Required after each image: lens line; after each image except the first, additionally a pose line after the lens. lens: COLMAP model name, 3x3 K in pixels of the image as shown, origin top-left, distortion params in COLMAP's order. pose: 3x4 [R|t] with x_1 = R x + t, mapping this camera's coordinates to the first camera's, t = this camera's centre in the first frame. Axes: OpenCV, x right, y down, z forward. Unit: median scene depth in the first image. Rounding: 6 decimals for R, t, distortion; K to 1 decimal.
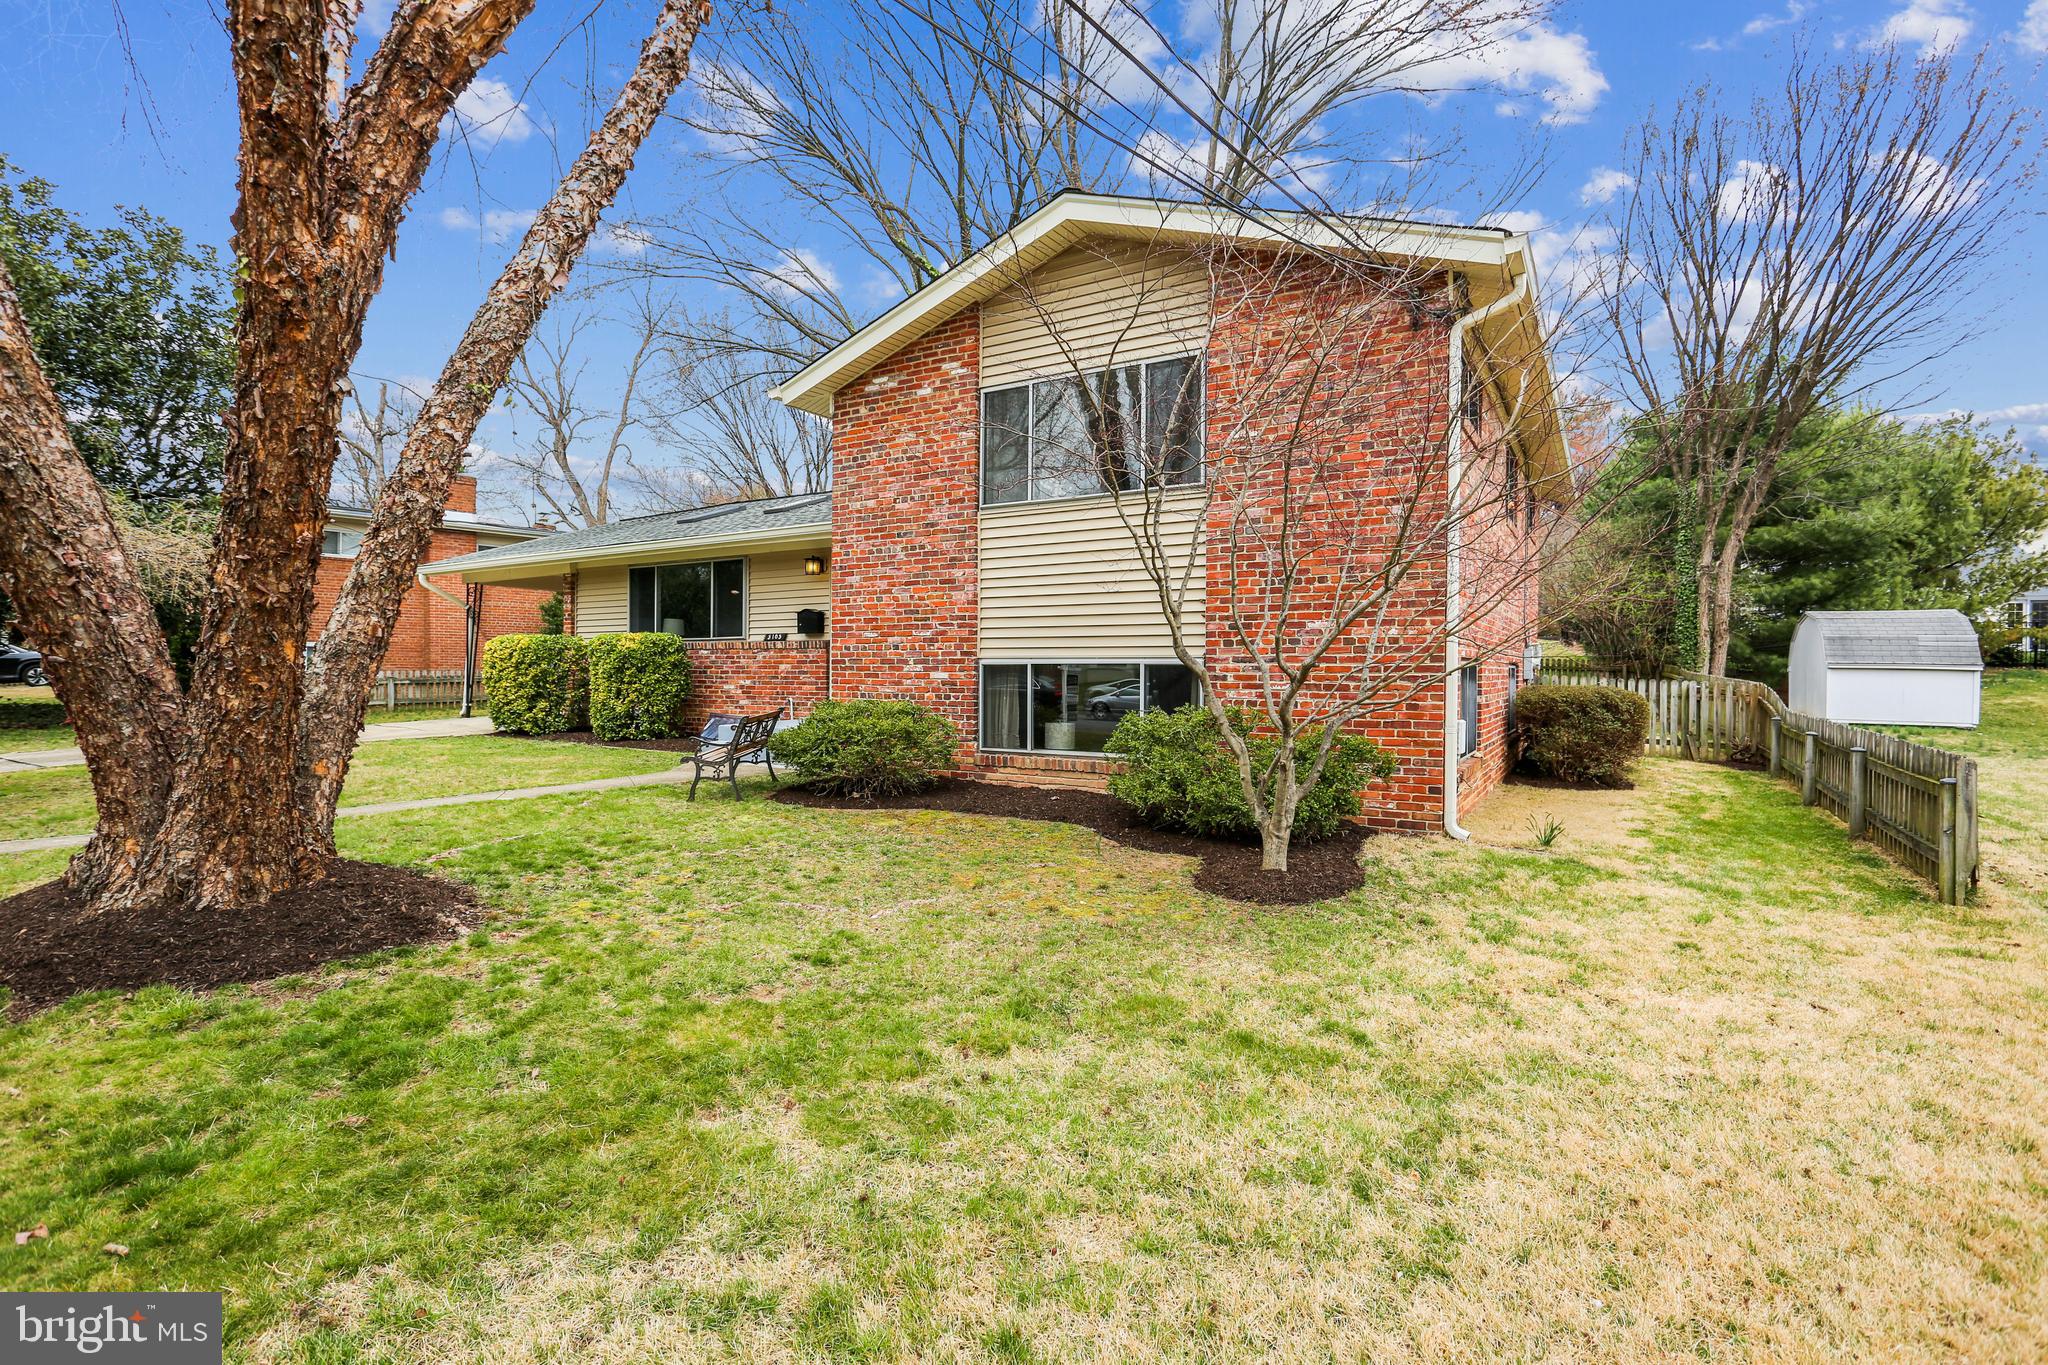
lens RADIAL K [[962.4, 0, 1015.2], [0, 962.4, 683.0], [0, 0, 1]] dist [-0.010509, 0.001780]
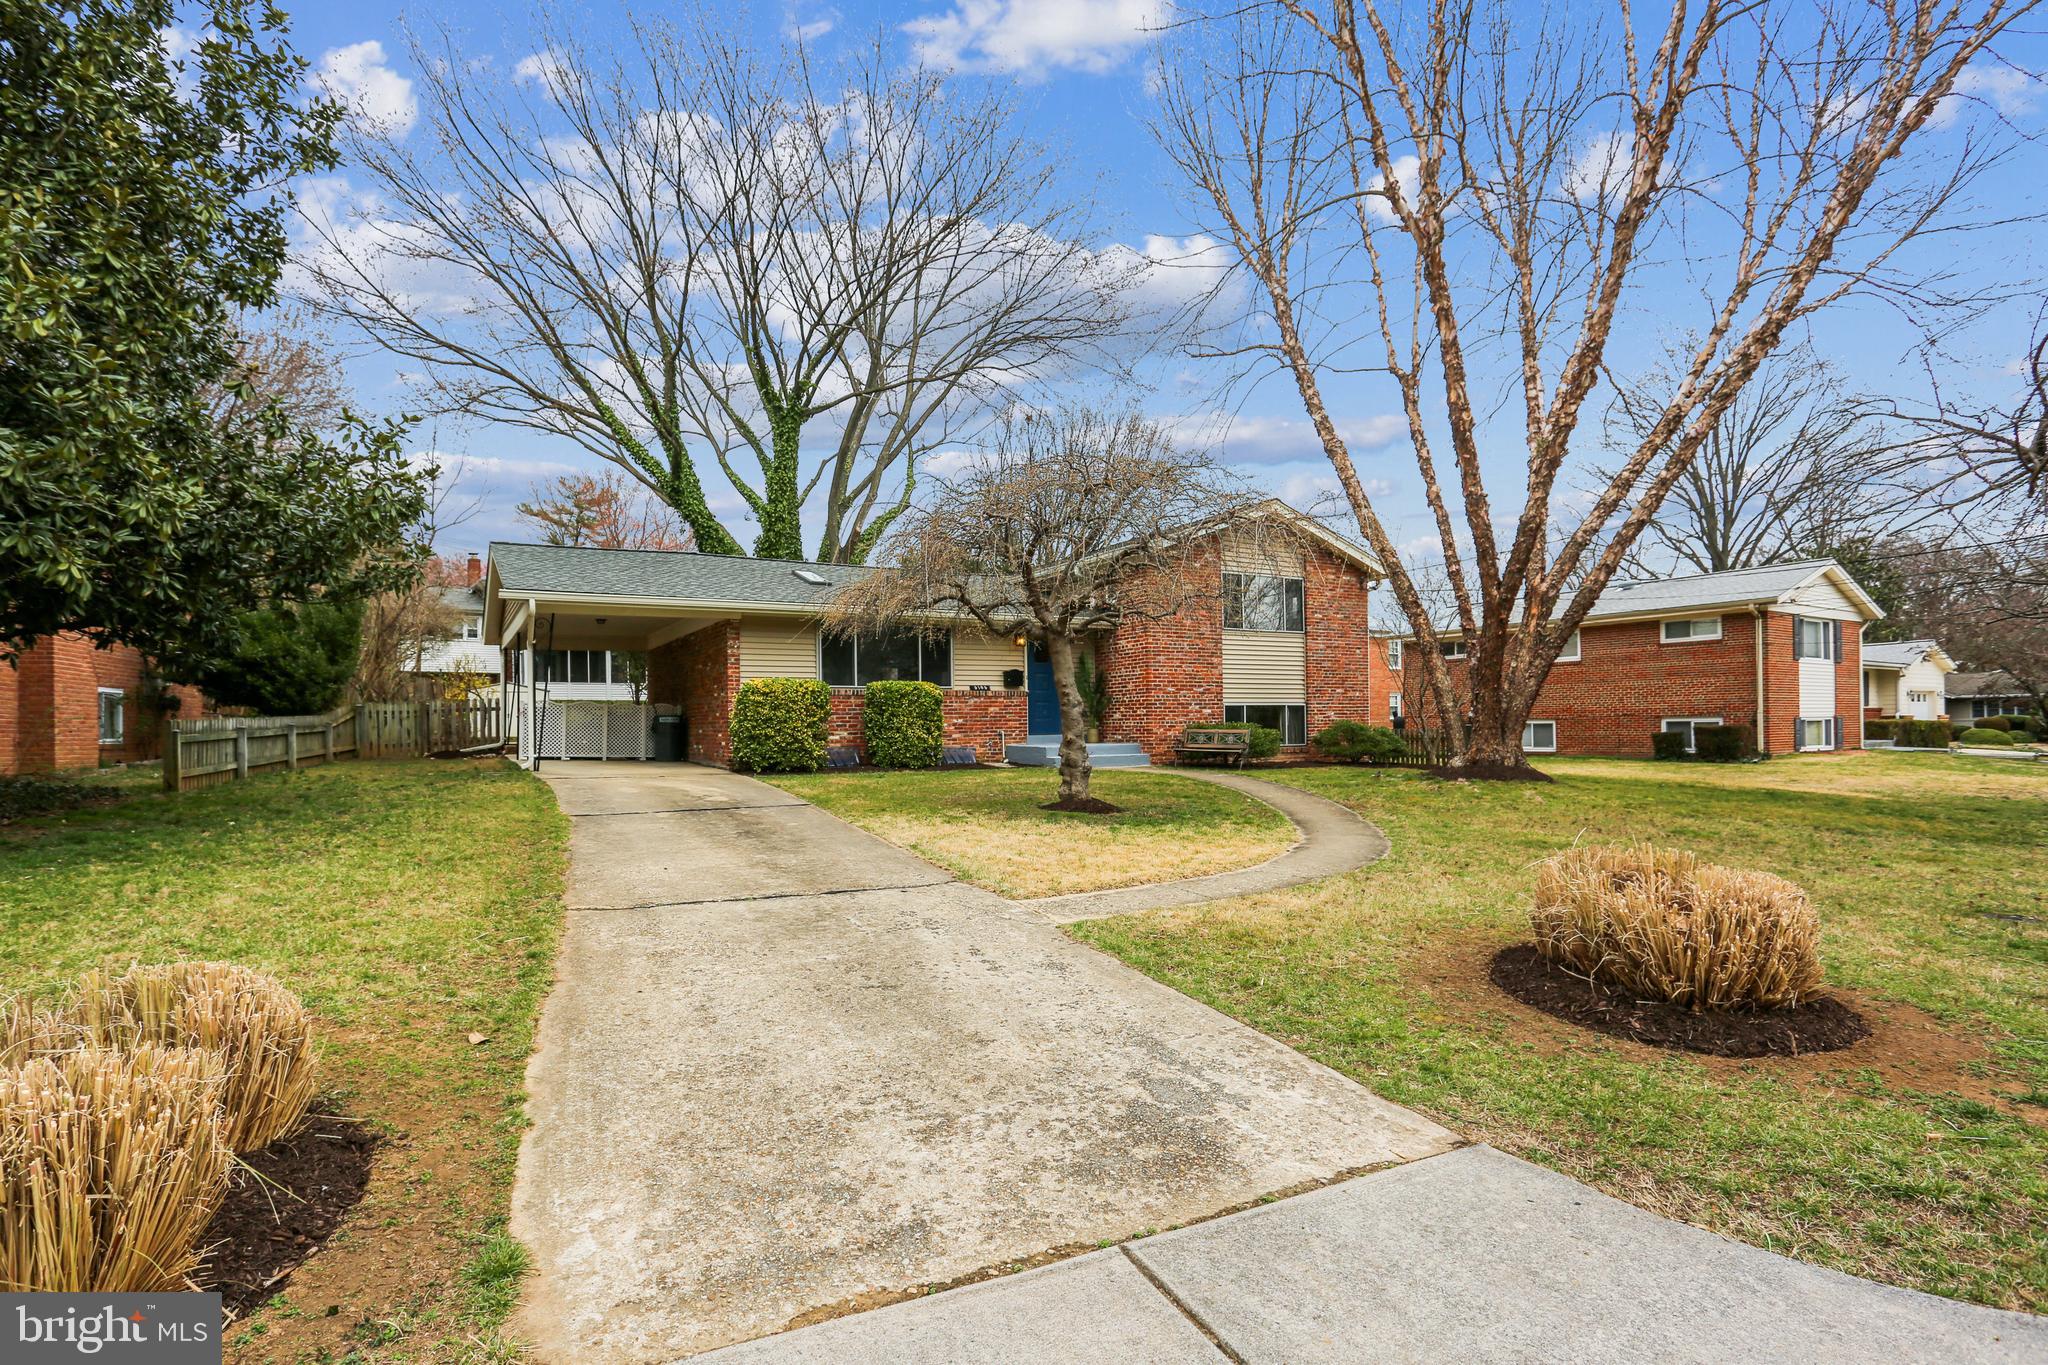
lens RADIAL K [[1004.8, 0, 1005.4], [0, 1004.8, 728.8], [0, 0, 1]] dist [-0.014112, 0.000260]
pose [[0.472528, -0.009087, 0.881269, -2.026691], [0.028263, 0.999589, -0.004848, 0.025899], [-0.880863, 0.027198, 0.472590, 0.384200]]
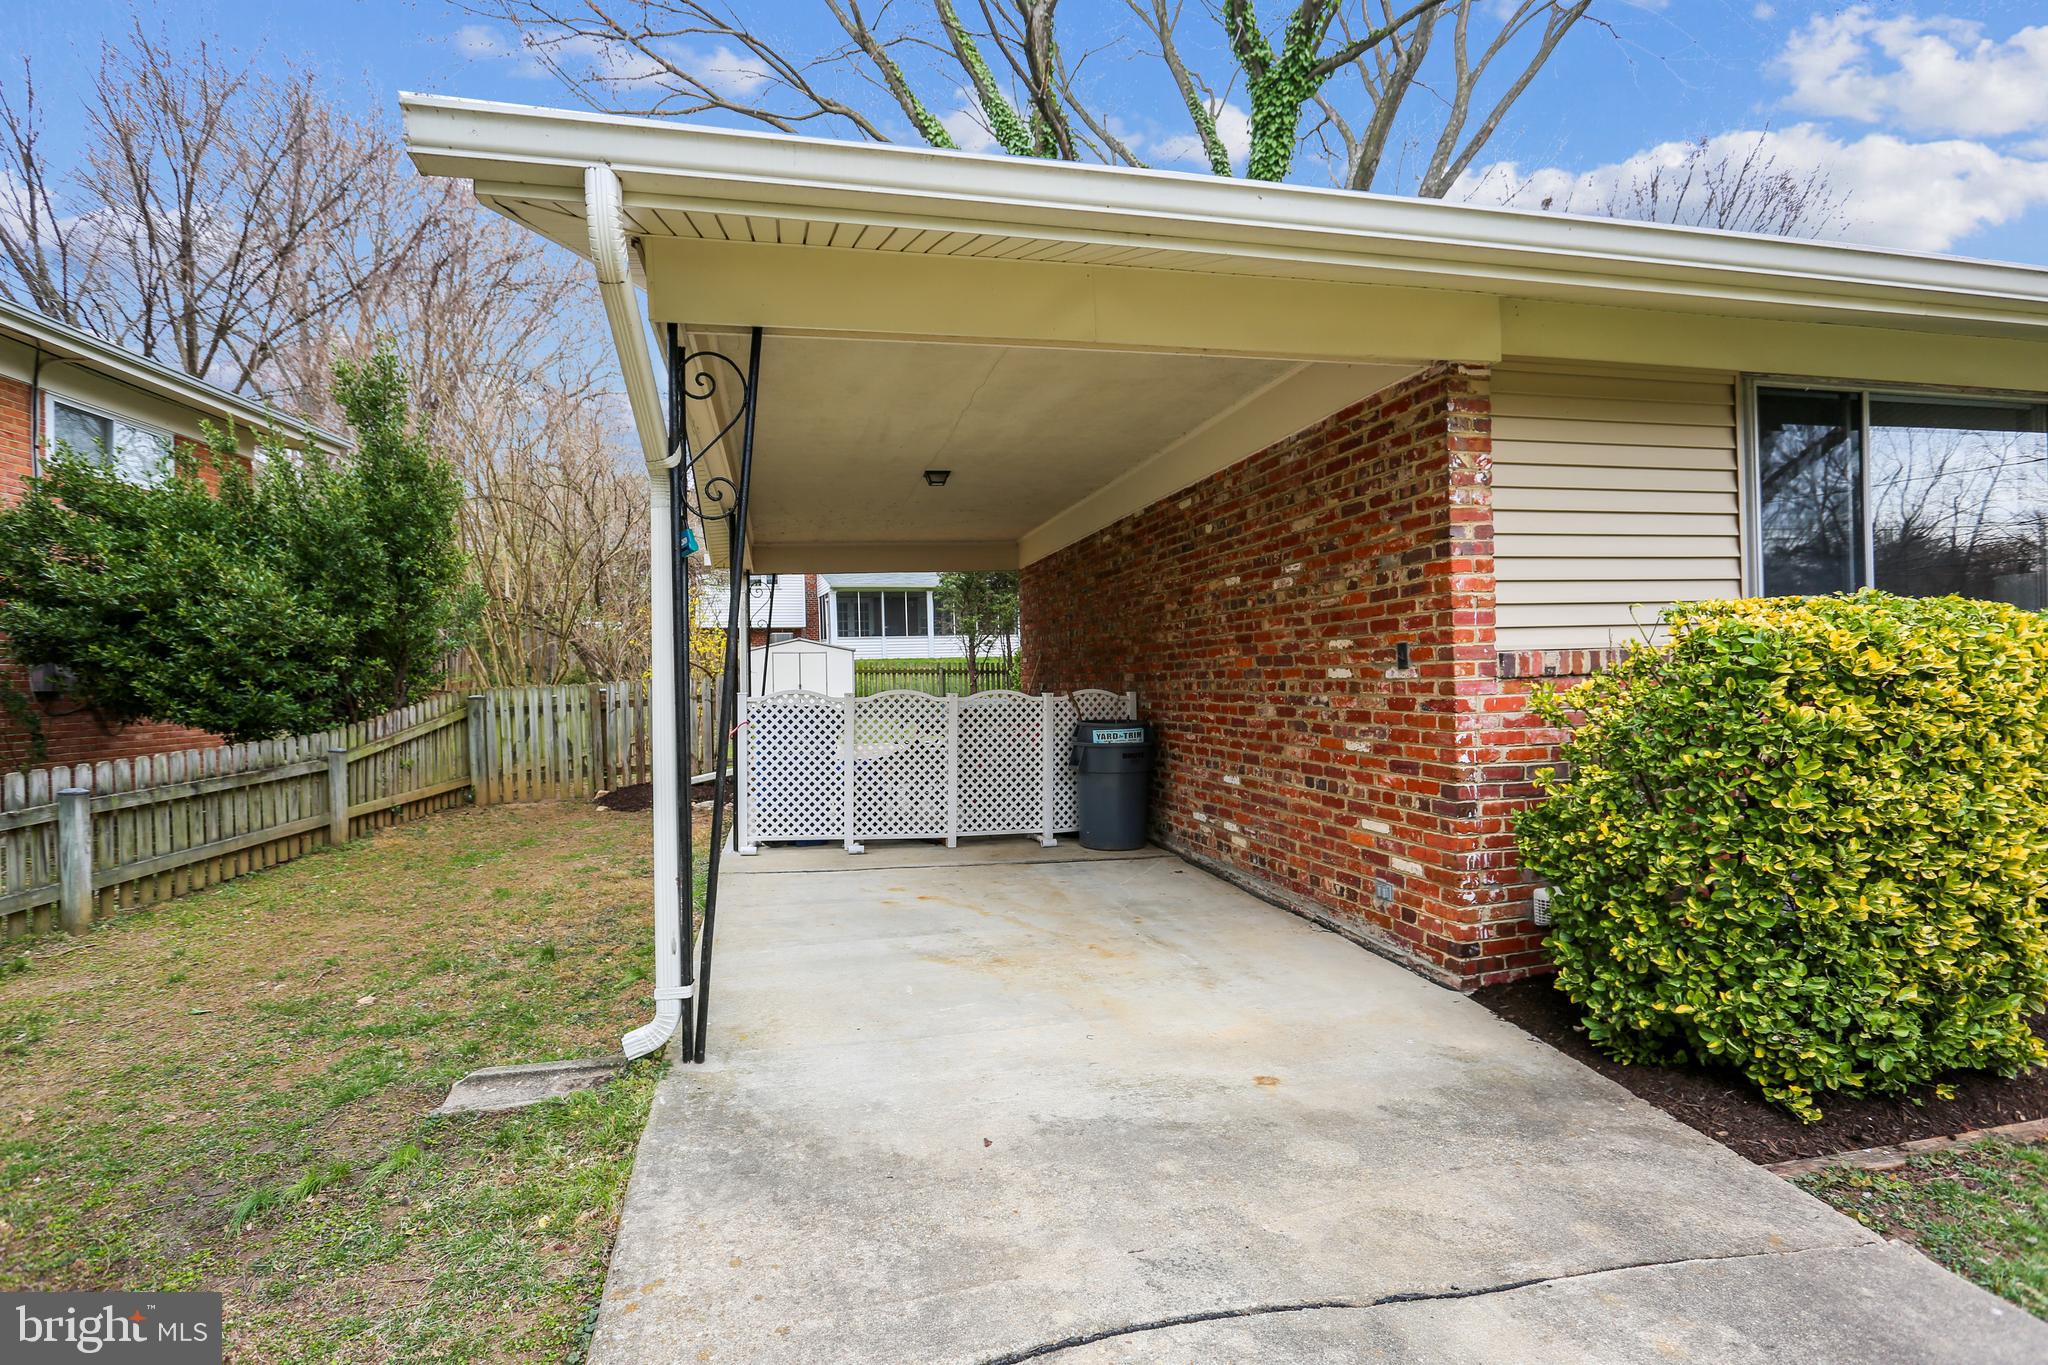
lens RADIAL K [[962.4, 0, 1015.2], [0, 962.4, 683.0], [0, 0, 1]] dist [-0.010509, 0.001780]
pose [[0.698612, -0.025333, 0.715052, -1.157025], [0.040152, 0.999186, -0.003830, -0.056781], [-0.714374, 0.031386, 0.699060, 1.451284]]
